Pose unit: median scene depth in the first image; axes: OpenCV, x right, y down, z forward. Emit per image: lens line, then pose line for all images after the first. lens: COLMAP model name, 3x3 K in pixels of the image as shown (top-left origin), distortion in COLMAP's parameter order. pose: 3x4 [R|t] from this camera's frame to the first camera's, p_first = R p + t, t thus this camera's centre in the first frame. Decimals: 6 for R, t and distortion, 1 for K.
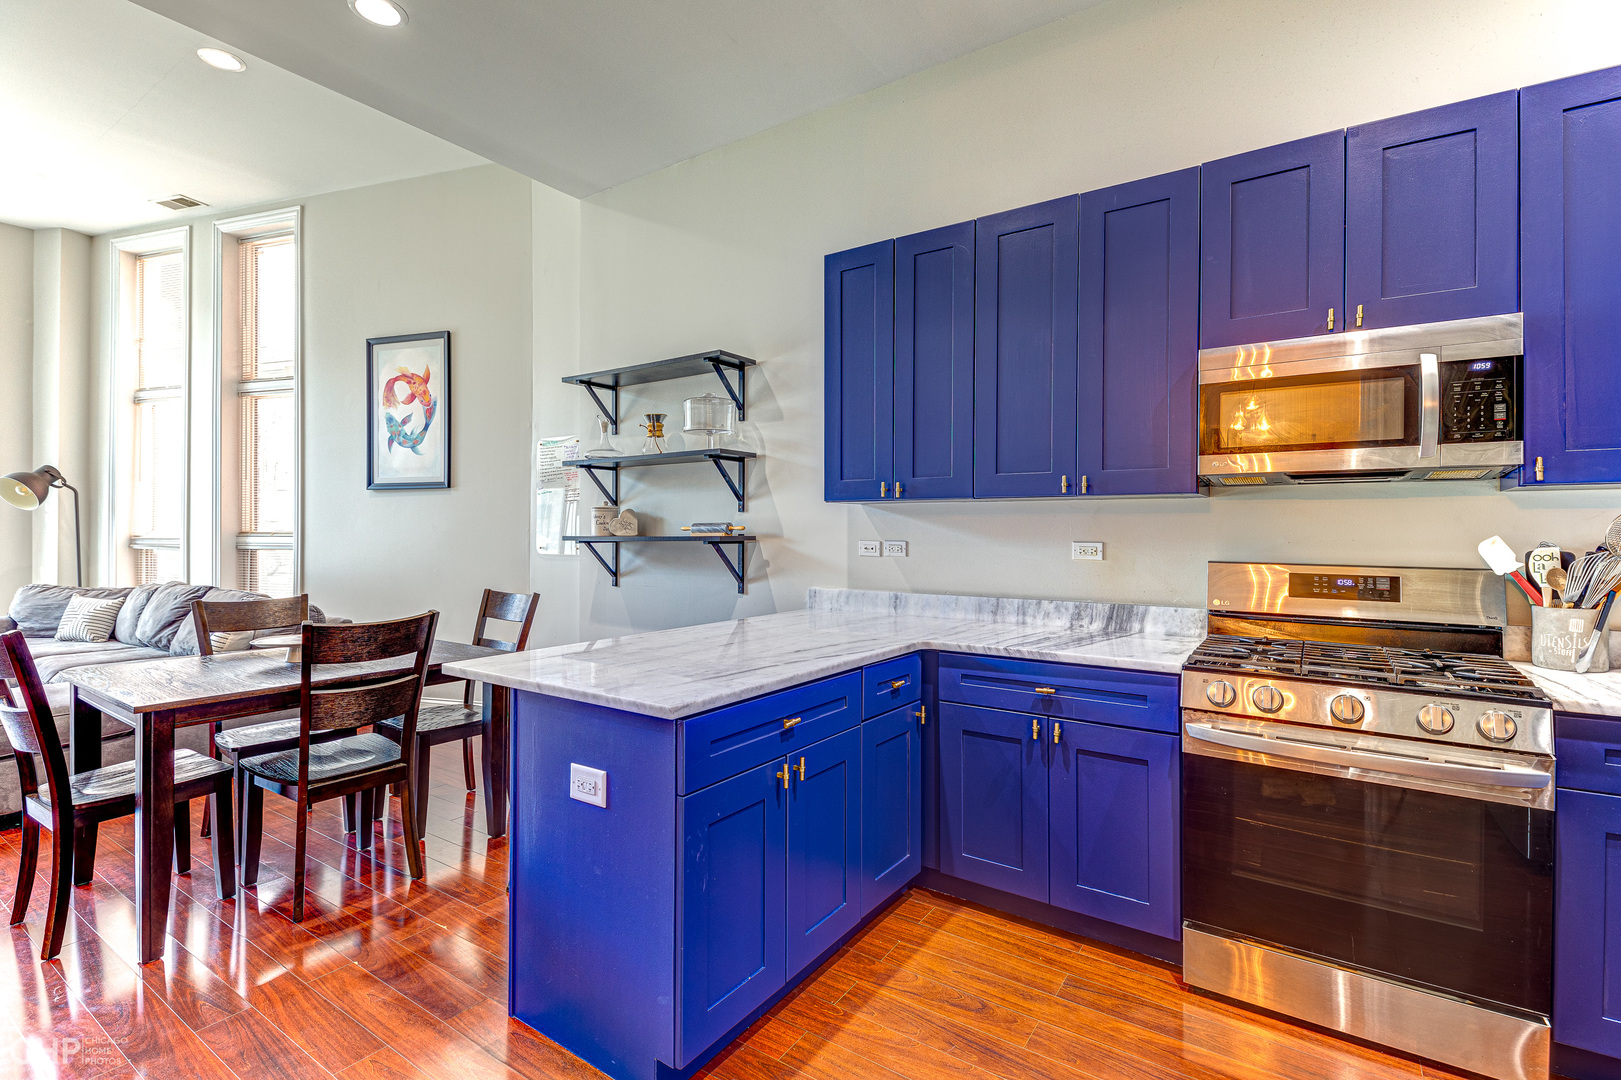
lens RADIAL K [[740.7, 0, 818.3], [0, 740.7, 528.1], [0, 0, 1]] dist [0.023597, -0.012627]
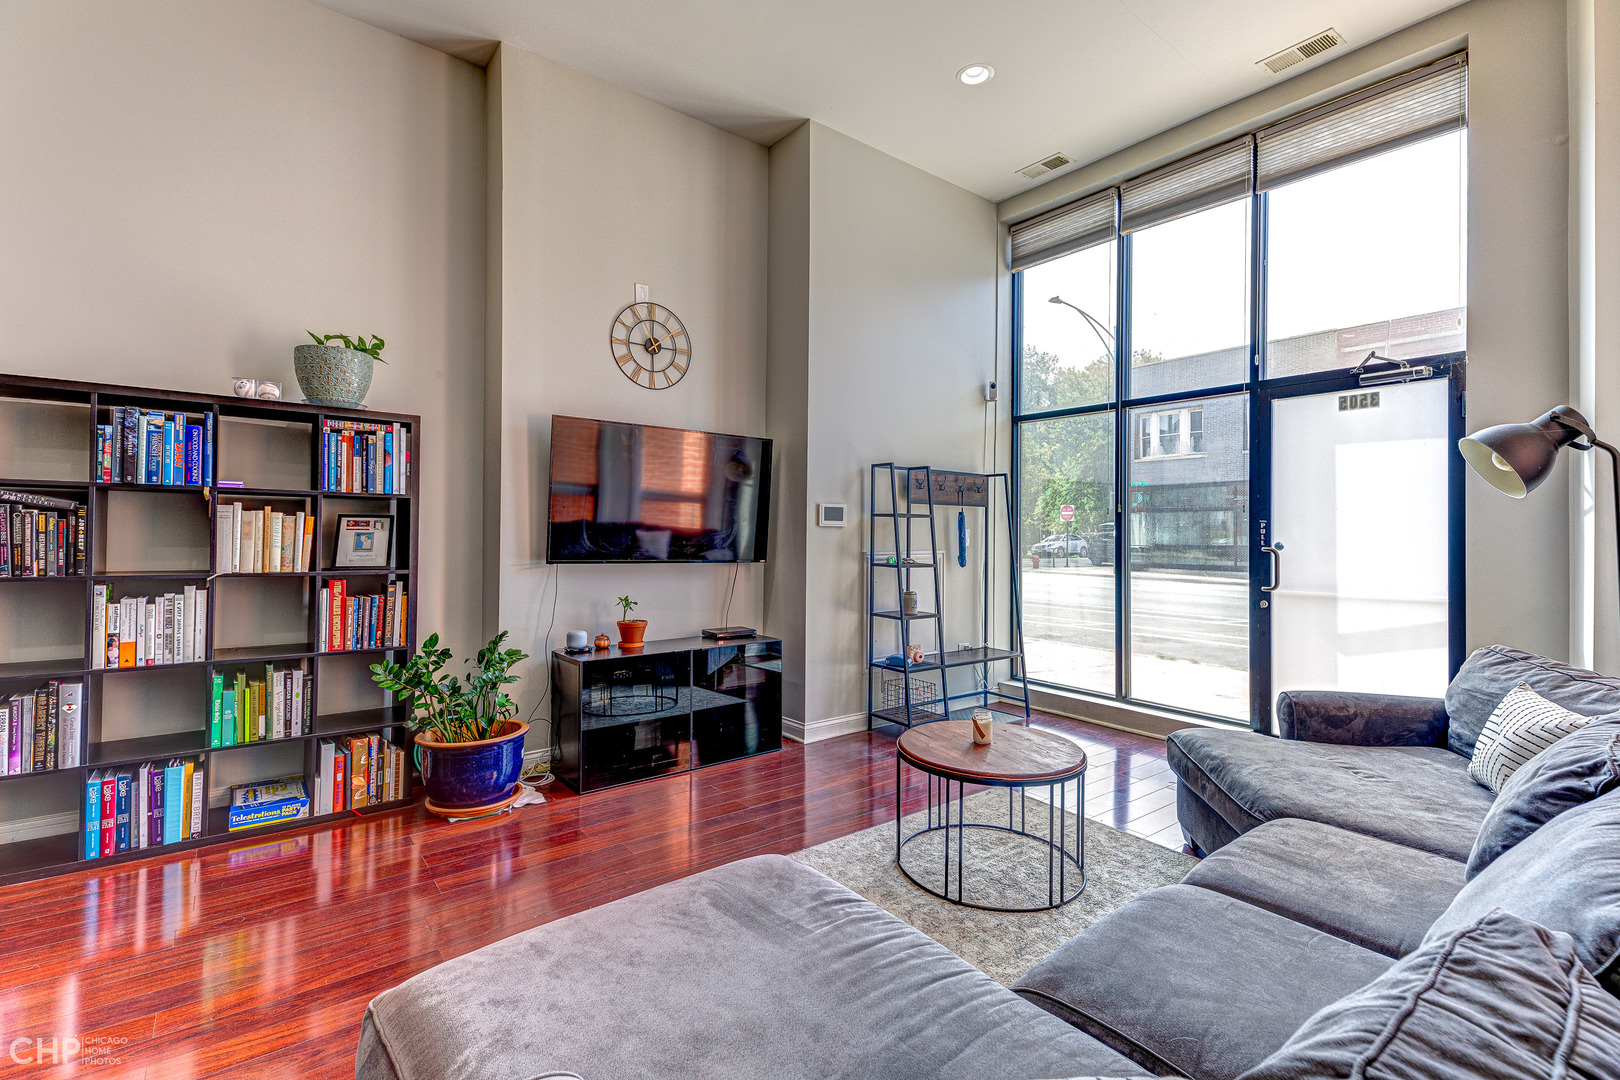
lens RADIAL K [[733.5, 0, 816.9], [0, 733.5, 523.1], [0, 0, 1]] dist [0.033025, -0.014097]
pose [[-0.303394, -0.013711, -0.952766, -0.835119], [-0.006596, 0.999903, -0.012289, 0.004008], [0.952842, 0.002556, -0.303455, 1.373429]]
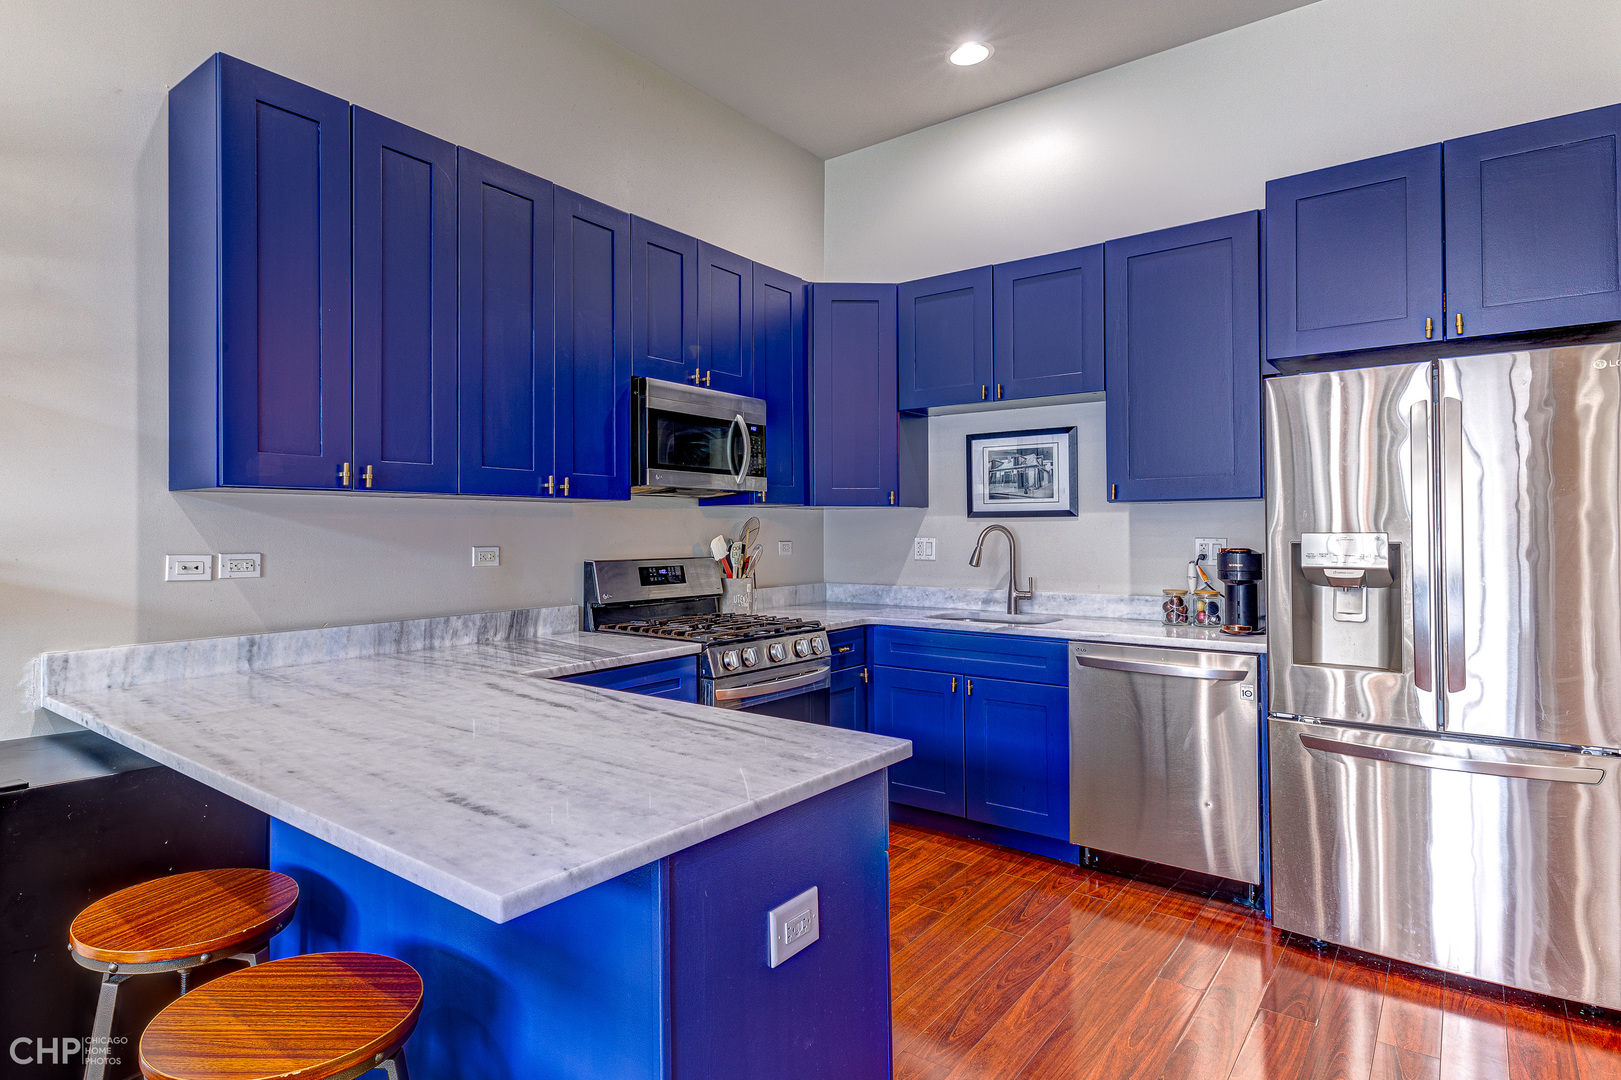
lens RADIAL K [[885.9, 0, 683.2], [0, 885.9, 521.9], [0, 0, 1]] dist [0.034502, -0.020925]
pose [[0.124444, 0.007125, 0.992201, -0.657900], [0.002179, 0.999970, -0.007454, -0.002590], [-0.992224, 0.003090, 0.124425, 0.598296]]
